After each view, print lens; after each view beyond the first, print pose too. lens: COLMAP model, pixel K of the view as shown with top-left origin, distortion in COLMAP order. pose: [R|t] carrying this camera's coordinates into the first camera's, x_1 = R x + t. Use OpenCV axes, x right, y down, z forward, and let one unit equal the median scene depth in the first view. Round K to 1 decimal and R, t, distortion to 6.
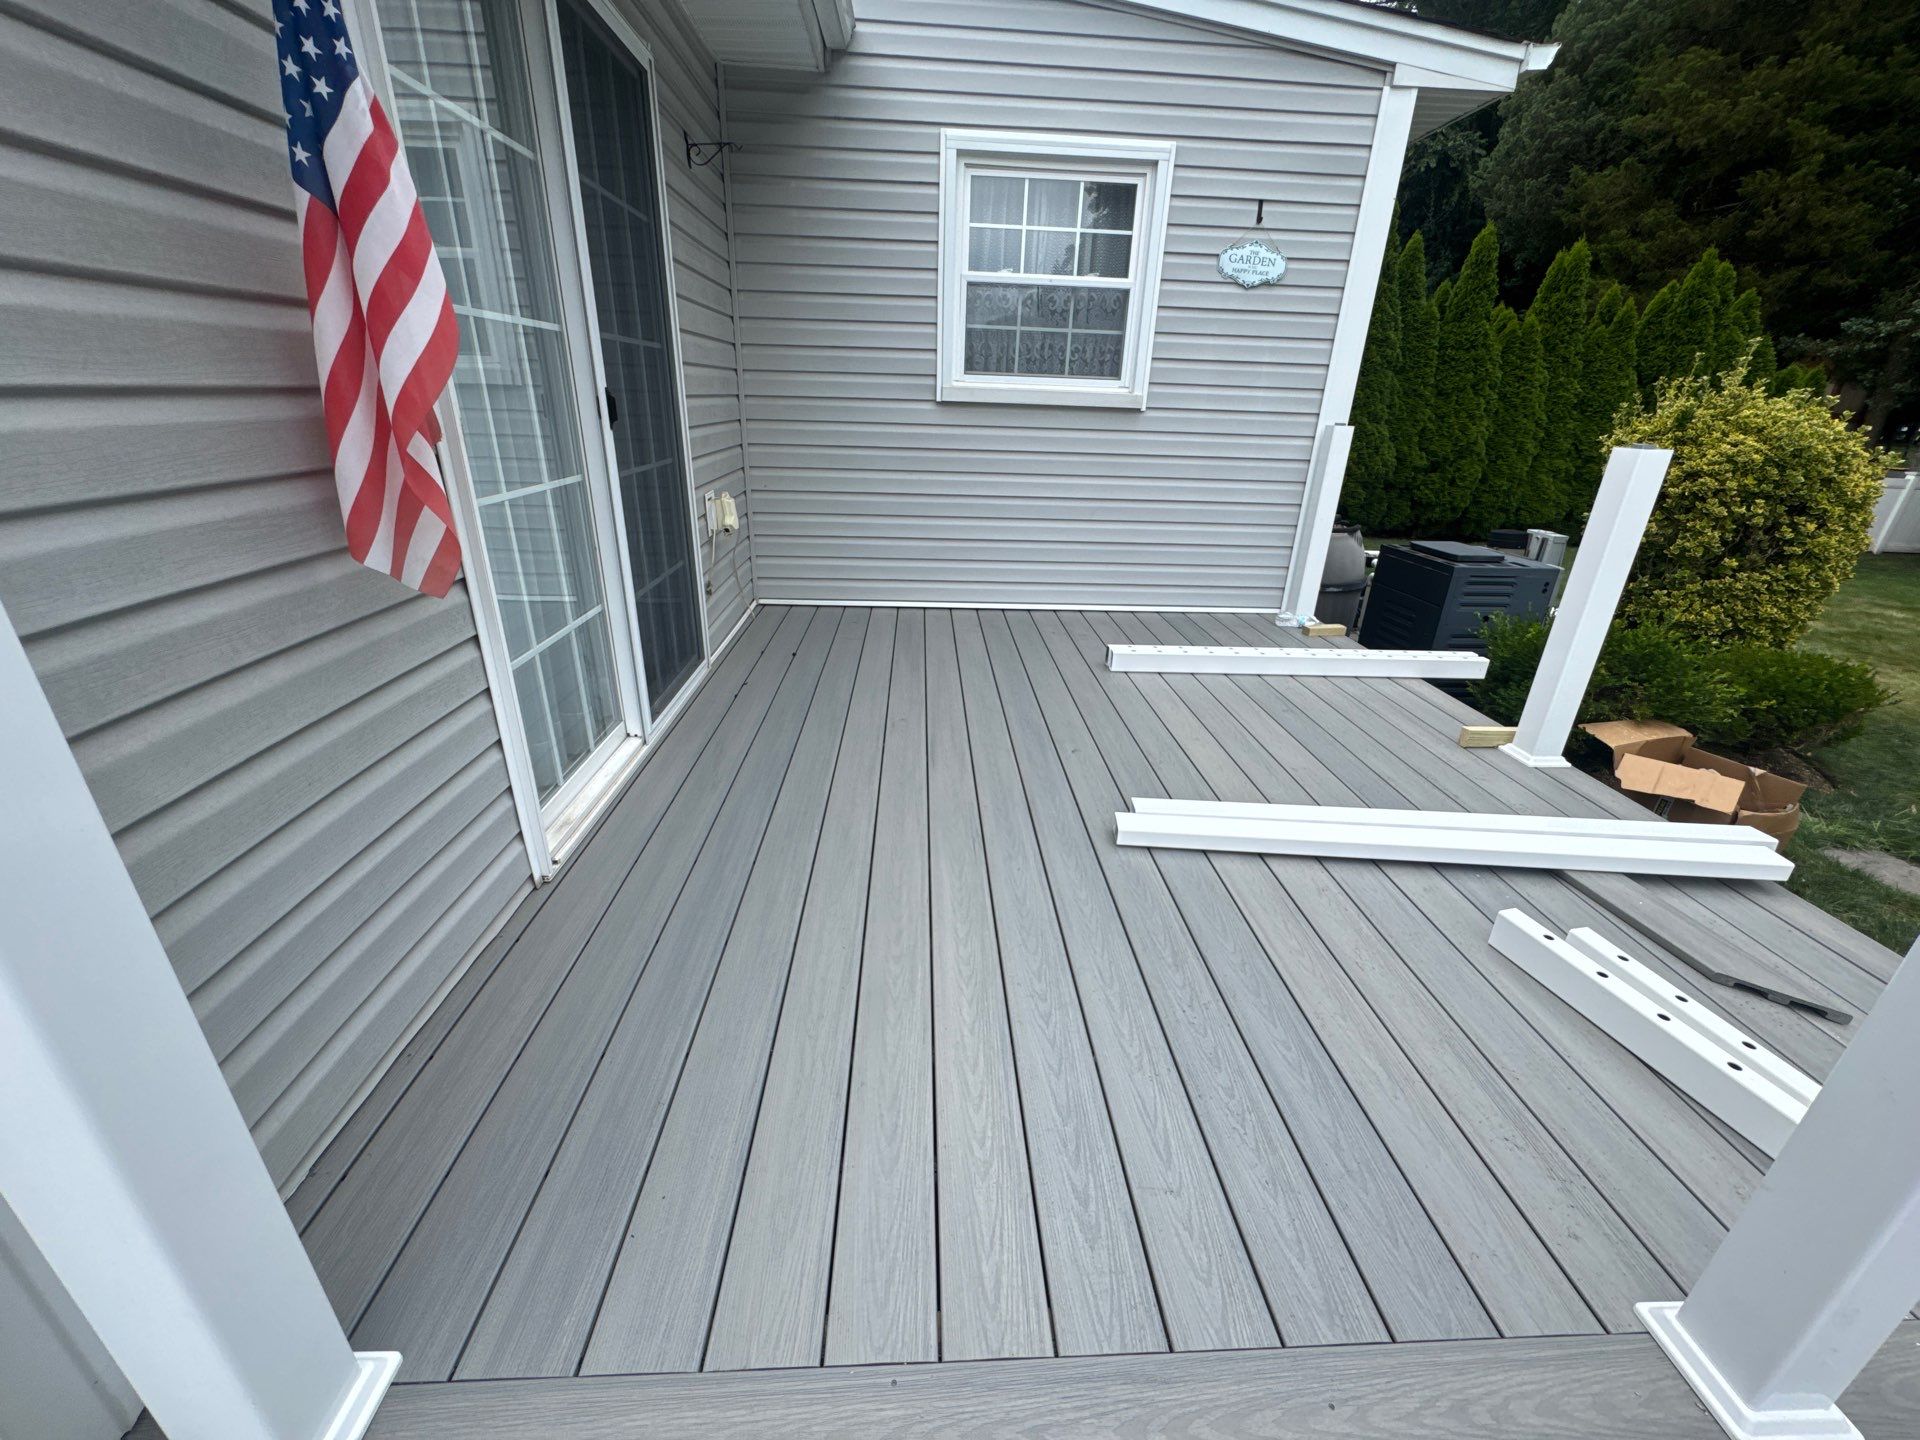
lens RADIAL K [[767.0, 0, 959.0], [0, 767.0, 716.7], [0, 0, 1]] dist [-0.004131, 0.000461]
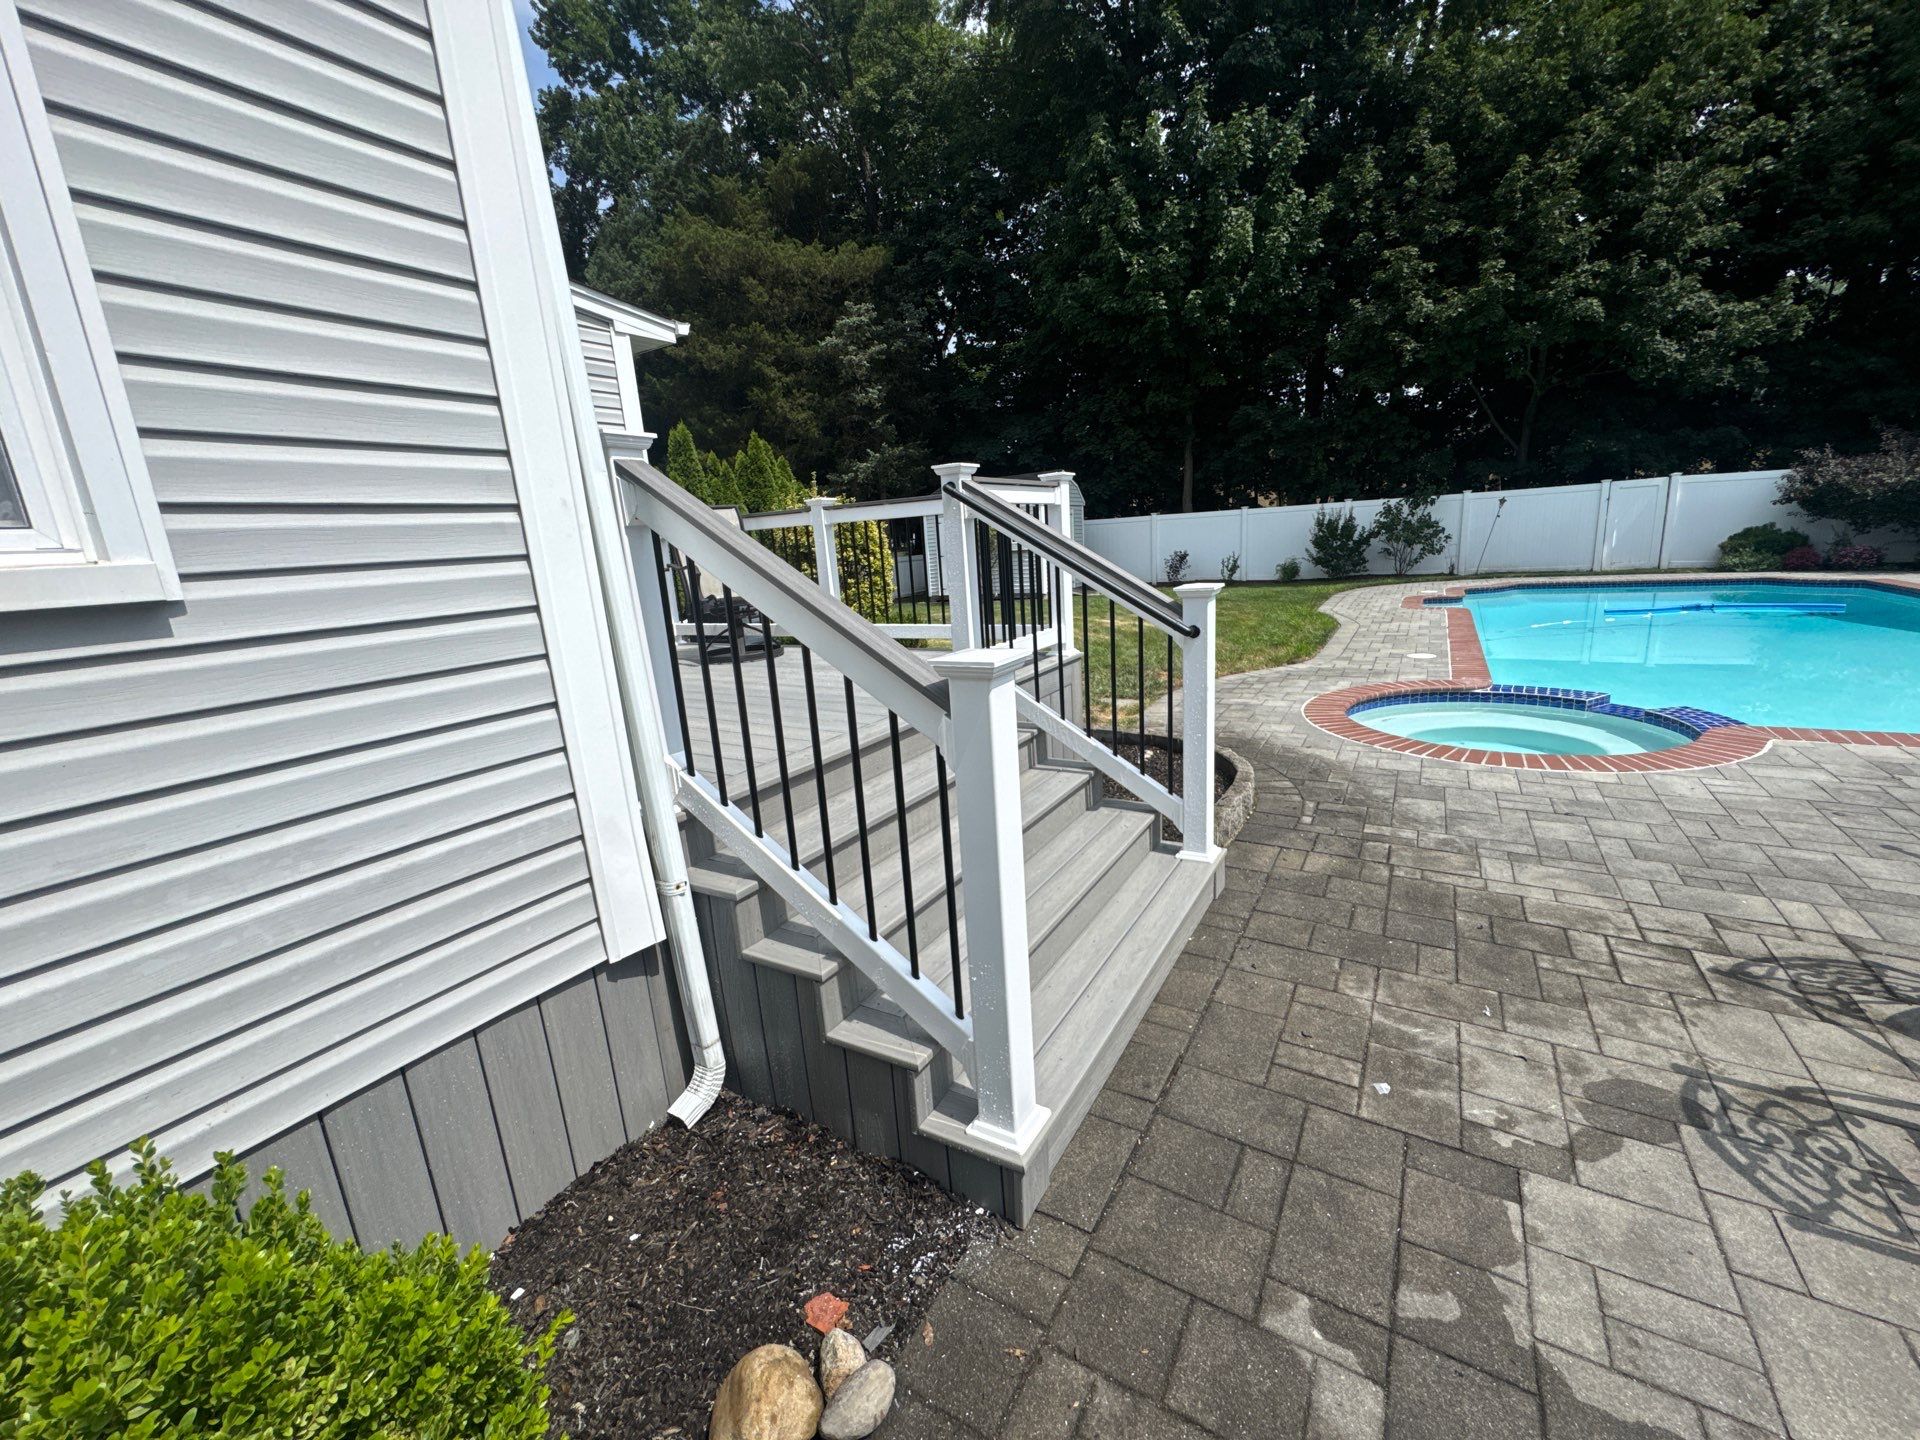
lens RADIAL K [[767.0, 0, 960.1], [0, 767.0, 716.5], [0, 0, 1]] dist [-0.004131, 0.000461]
pose [[0.558496, -0.252517, 0.790138, -0.527729], [0.395598, 0.918319, 0.013860, 0.231518], [-0.729098, 0.304836, 0.612773, -0.325025]]
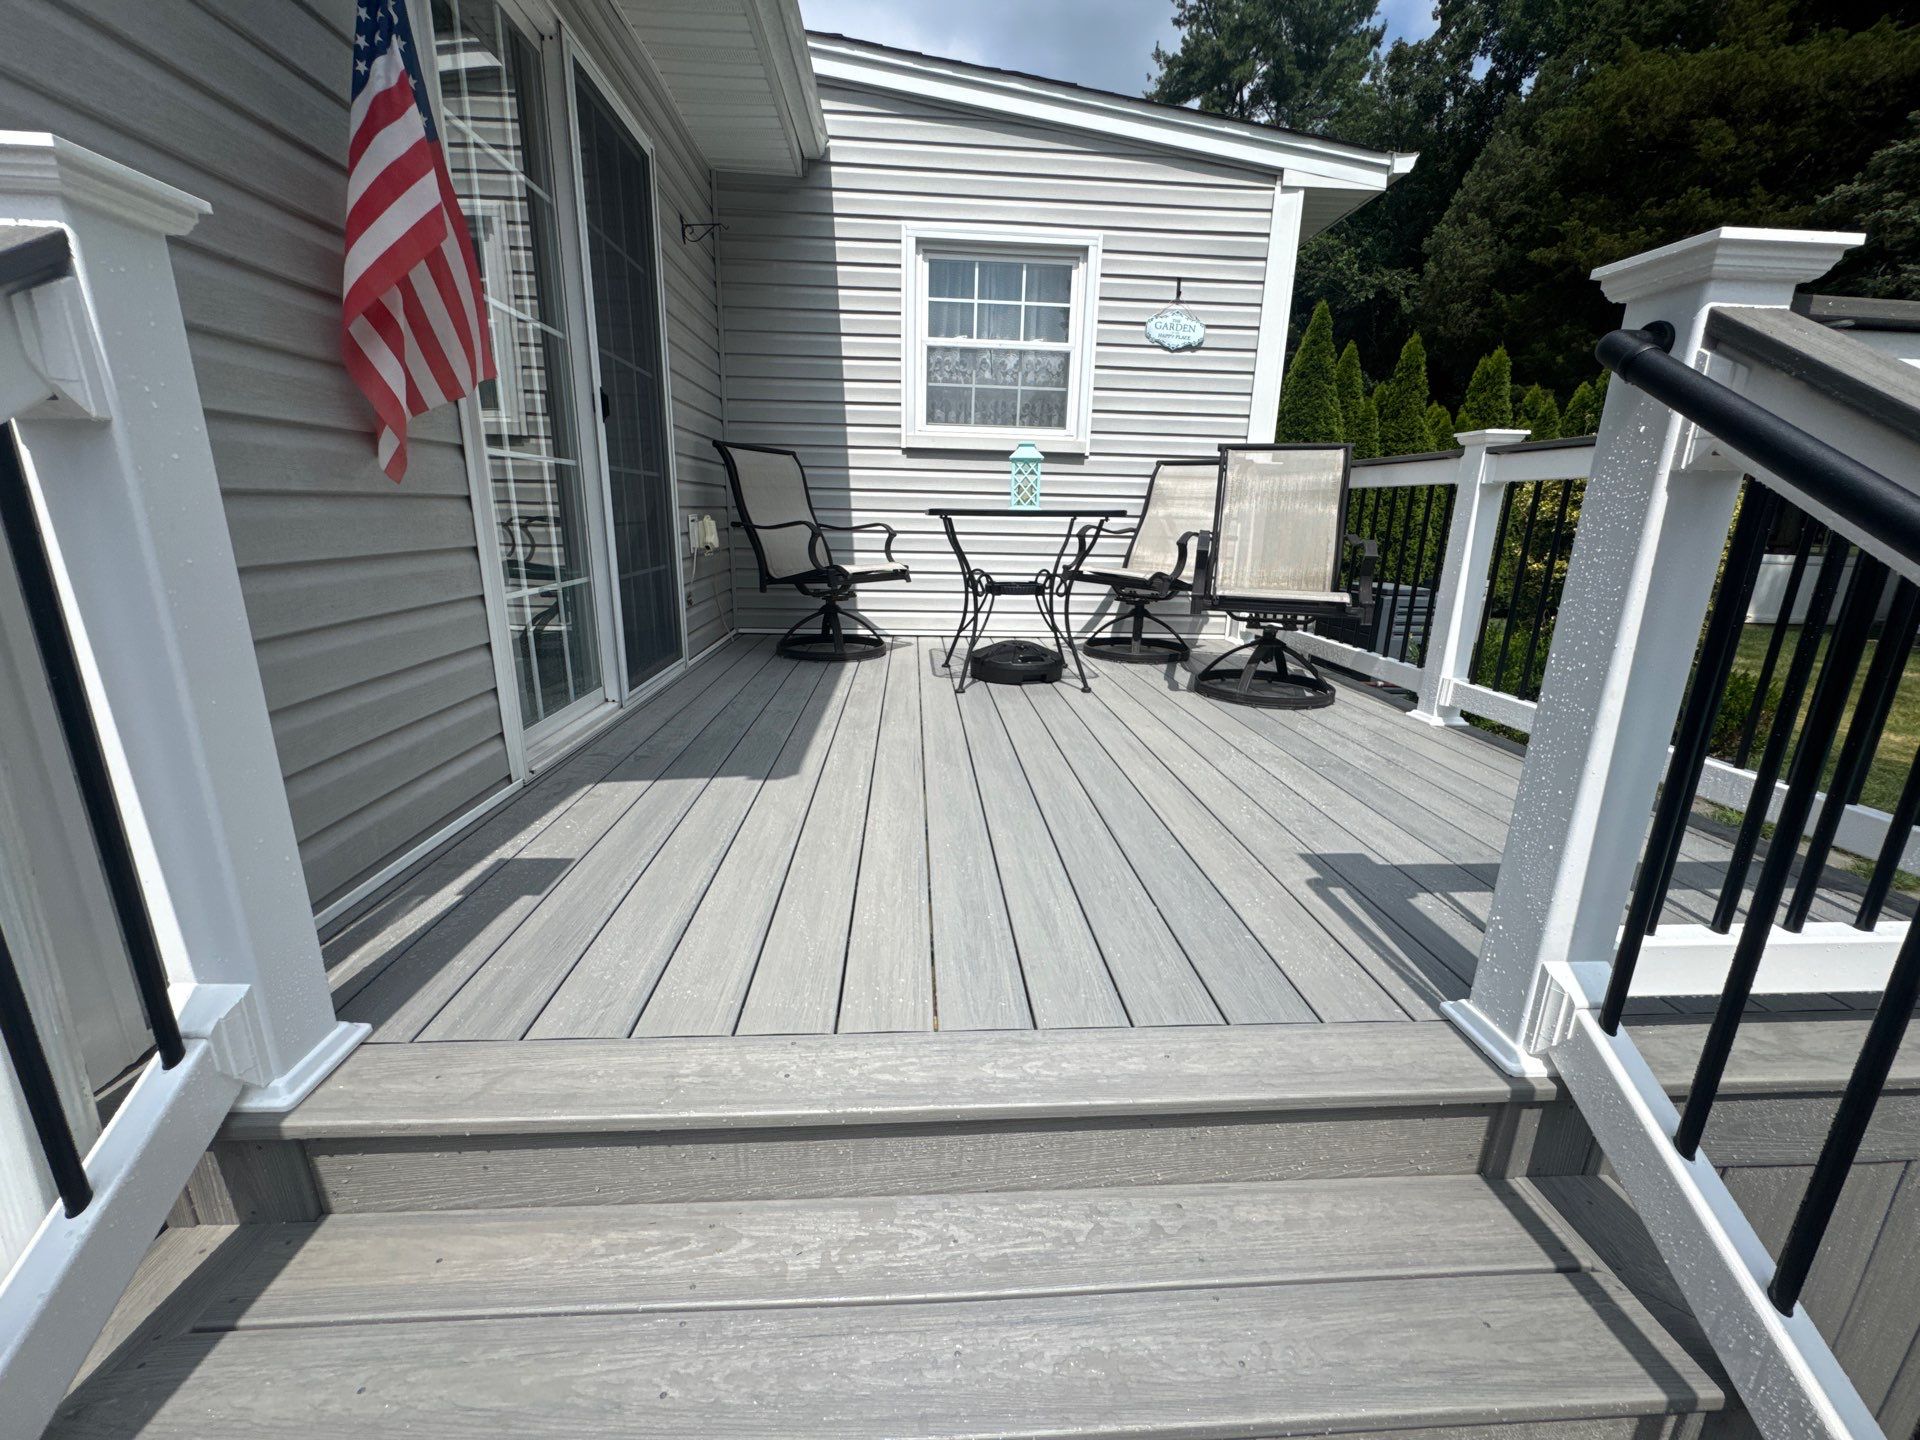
lens RADIAL K [[767.0, 0, 958.3], [0, 767.0, 716.5], [0, 0, 1]] dist [-0.004131, 0.000461]
pose [[0.999890, -0.011363, 0.009559, 0.039437], [0.012551, 0.990758, -0.135058, 0.131502], [-0.007936, 0.135164, 0.990792, -0.056335]]
